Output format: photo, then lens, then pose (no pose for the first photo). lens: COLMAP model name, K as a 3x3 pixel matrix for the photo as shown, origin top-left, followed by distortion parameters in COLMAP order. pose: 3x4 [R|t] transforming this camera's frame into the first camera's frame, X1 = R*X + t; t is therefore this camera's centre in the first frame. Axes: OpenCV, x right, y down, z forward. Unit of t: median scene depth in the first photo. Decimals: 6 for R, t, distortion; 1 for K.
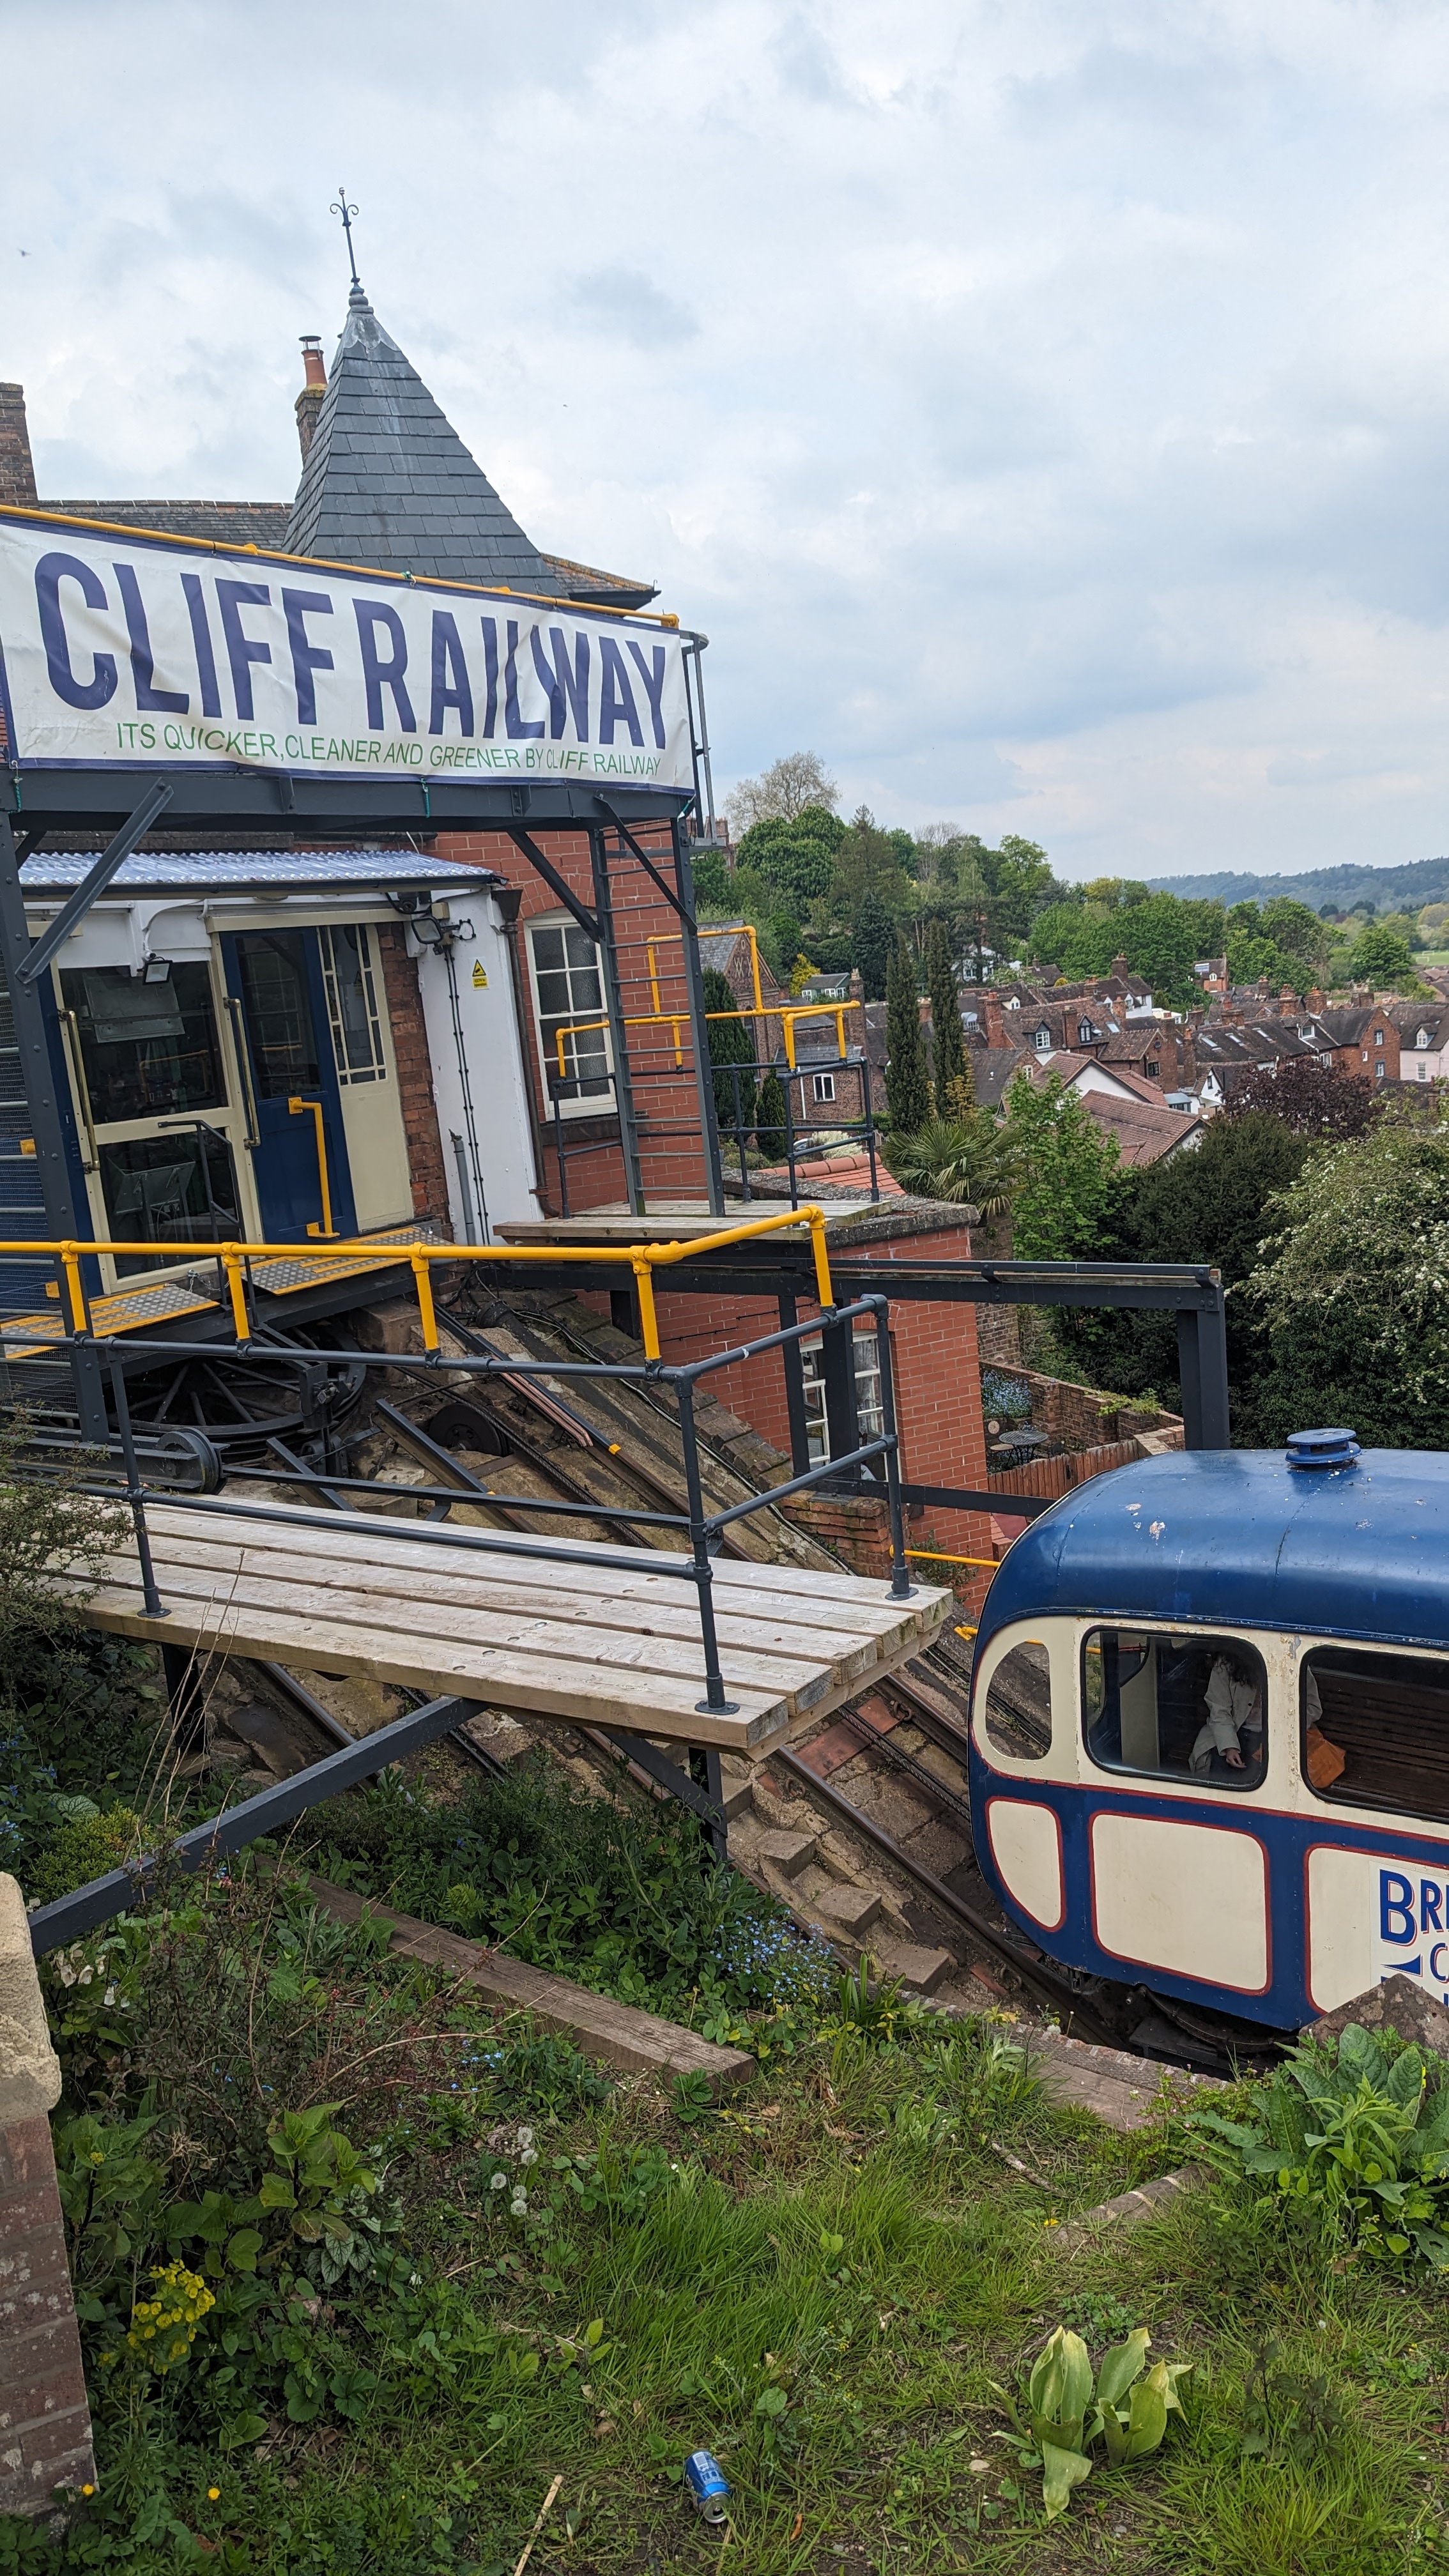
lens RADIAL K [[1634.2, 0, 724.5], [0, 1634.2, 1288.0], [0, 0, 1]] dist [0.005922, 0.004017]
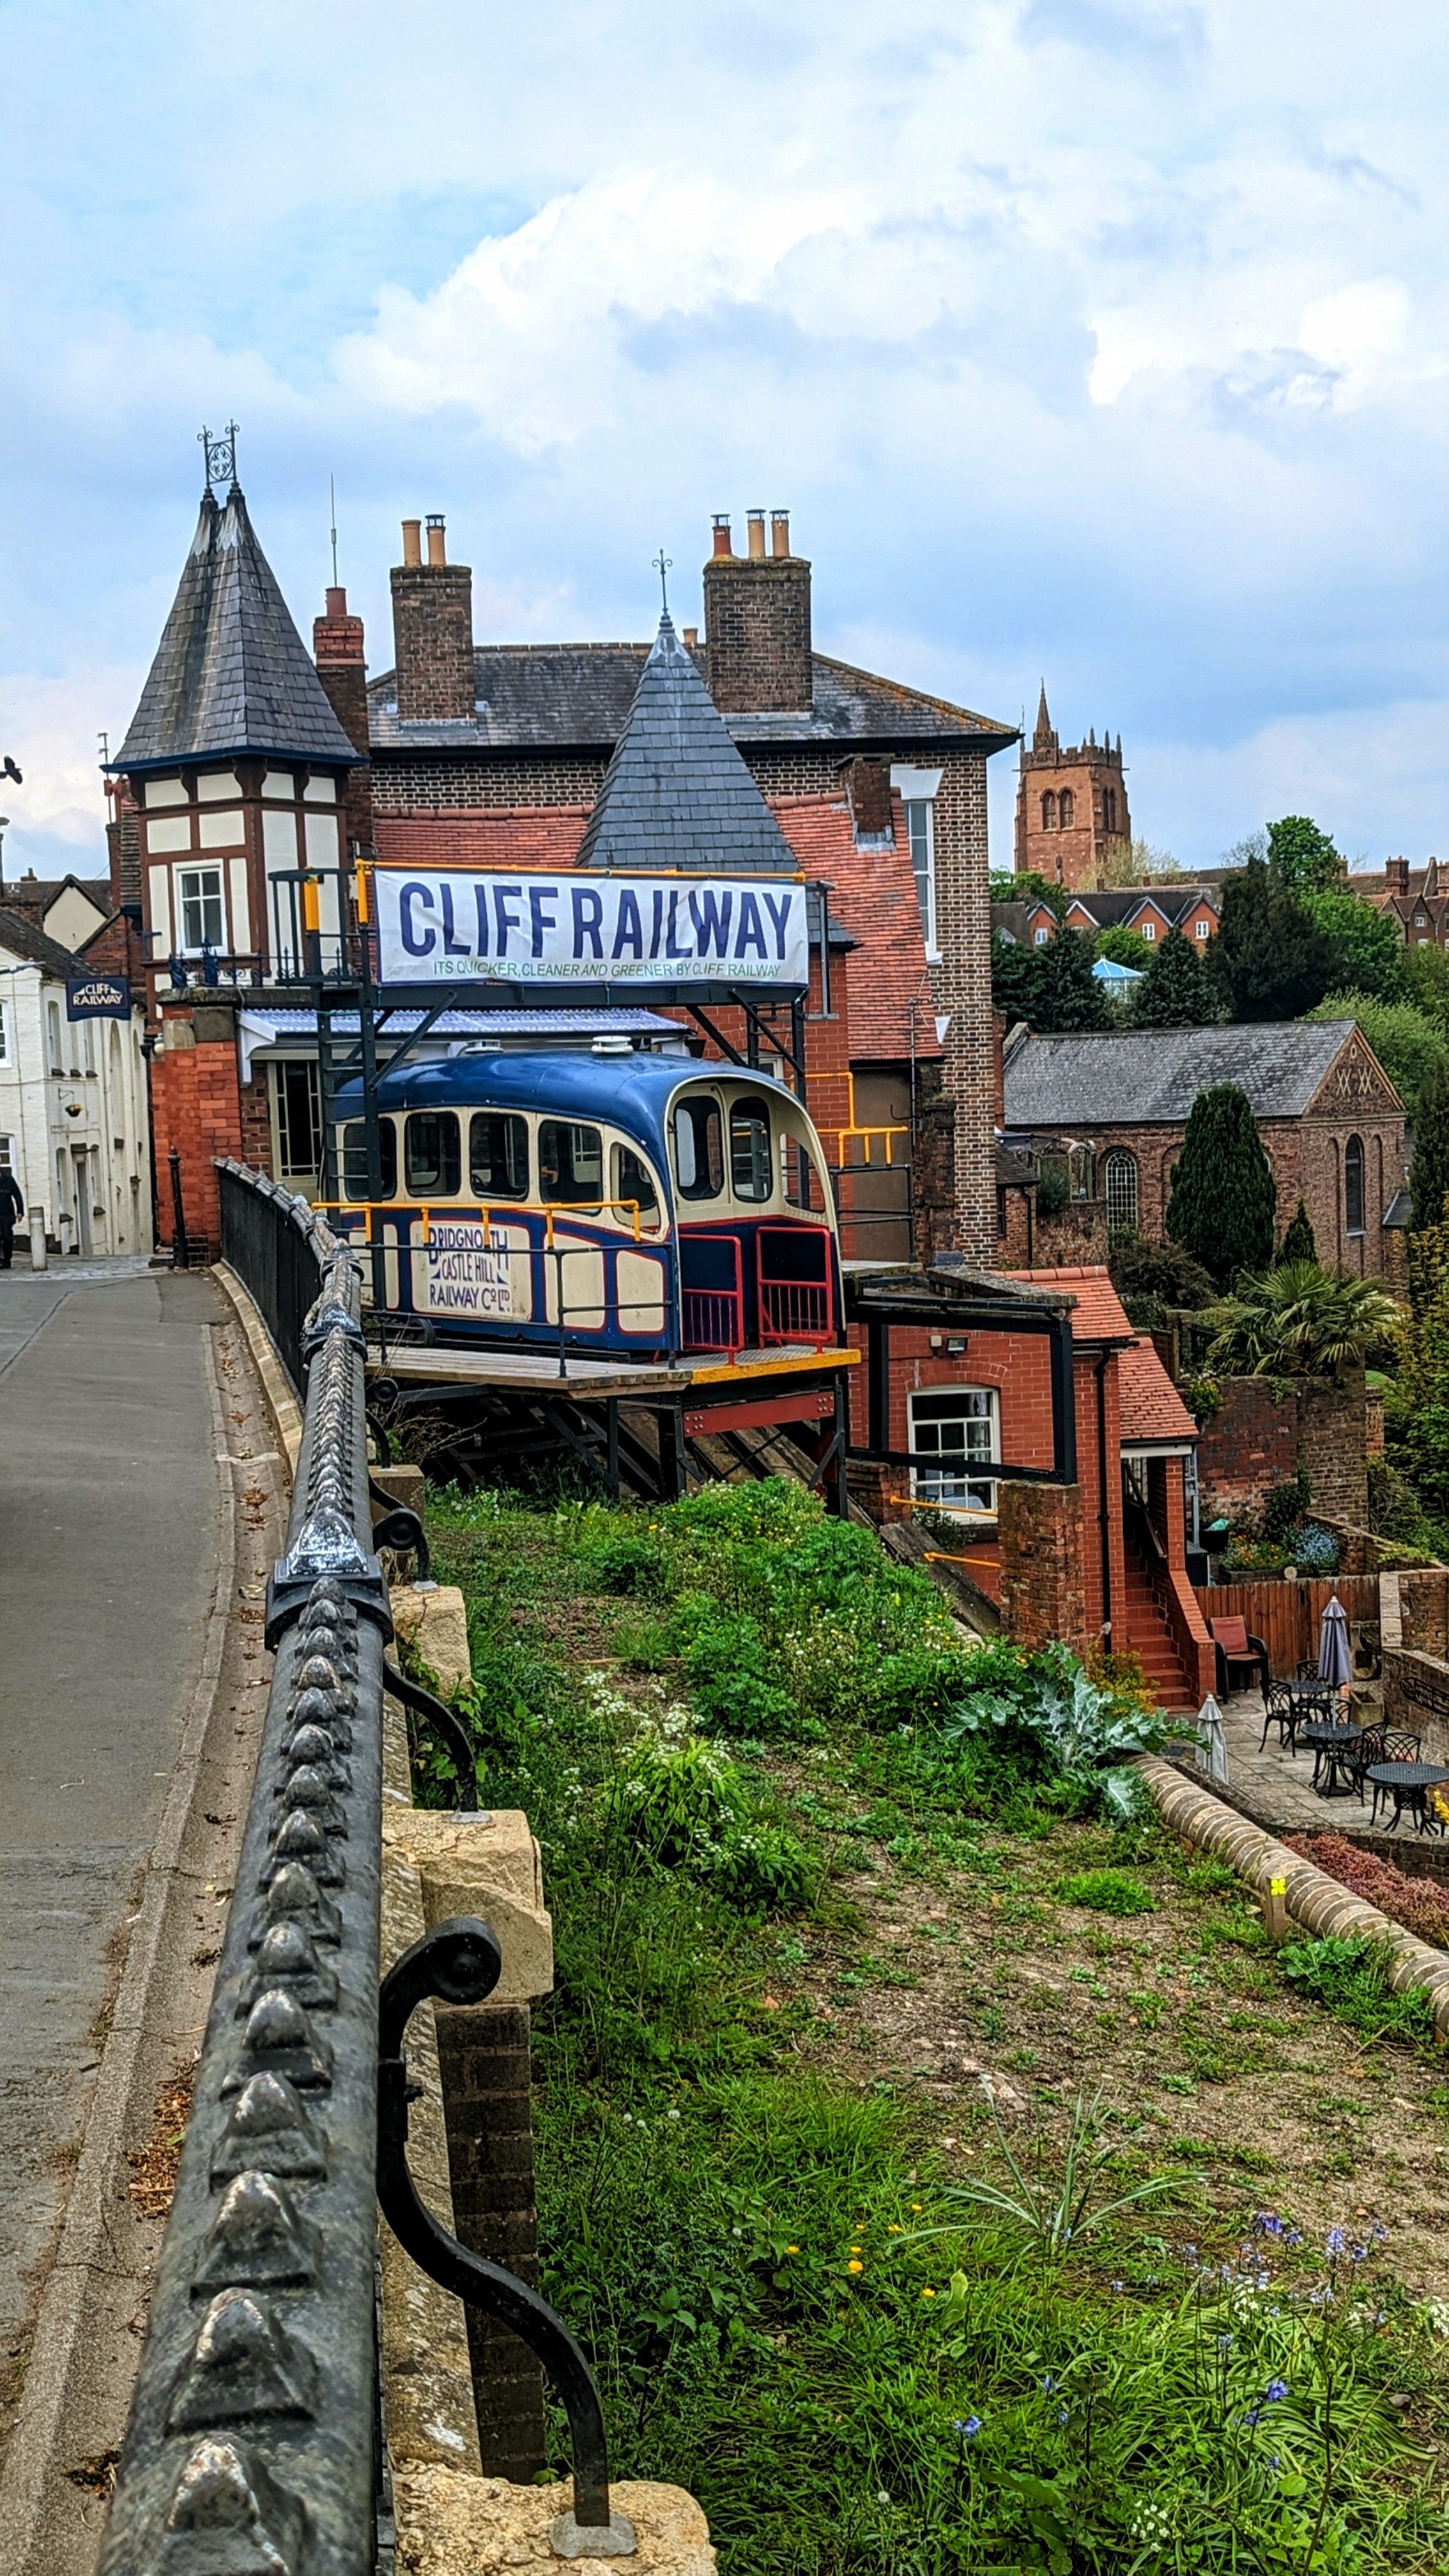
lens RADIAL K [[1831.3, 0, 724.5], [0, 1831.3, 1288.0], [0, 0, 1]] dist [-0.000348, 0.000459]
pose [[0.969484, 0.082762, -0.230761, 0.406165], [-0.100454, 0.992751, -0.065985, 0.122310], [0.223627, 0.087153, 0.970770, -0.816451]]
